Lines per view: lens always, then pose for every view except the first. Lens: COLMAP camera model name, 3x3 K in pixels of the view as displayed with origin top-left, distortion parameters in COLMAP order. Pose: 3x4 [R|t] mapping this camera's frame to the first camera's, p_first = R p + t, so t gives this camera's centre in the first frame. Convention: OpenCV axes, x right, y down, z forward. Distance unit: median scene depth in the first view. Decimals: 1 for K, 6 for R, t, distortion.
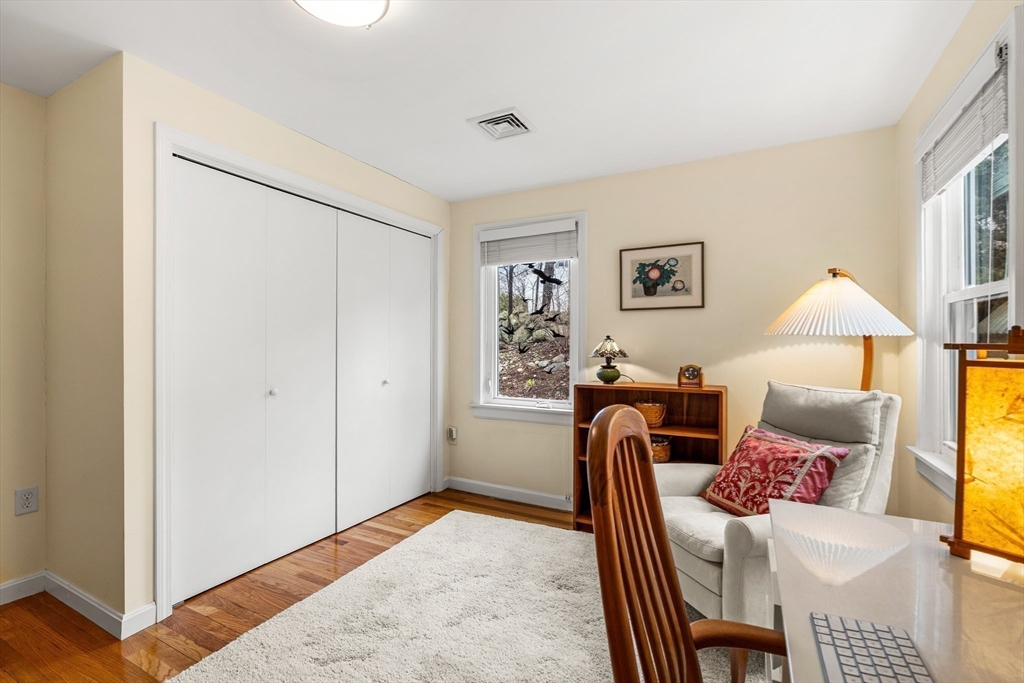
lens RADIAL K [[463.4, 0, 510.7], [0, 463.4, 342.6], [0, 0, 1]] dist [-0.011853, 0.003179]
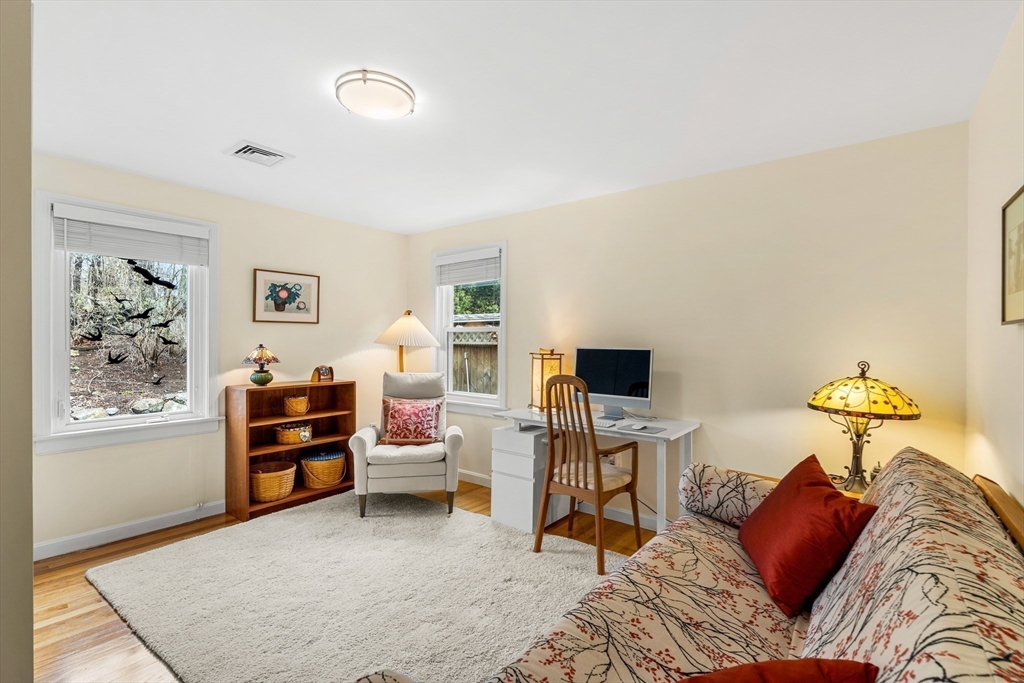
lens RADIAL K [[463.4, 0, 514.9], [0, 463.4, 342.4], [0, 0, 1]] dist [-0.011853, 0.003179]
pose [[0.168688, -0.002577, 0.985666, -0.816089], [-0.005649, 0.999978, 0.003581, -0.027463], [-0.985653, -0.006172, 0.168670, 0.183413]]
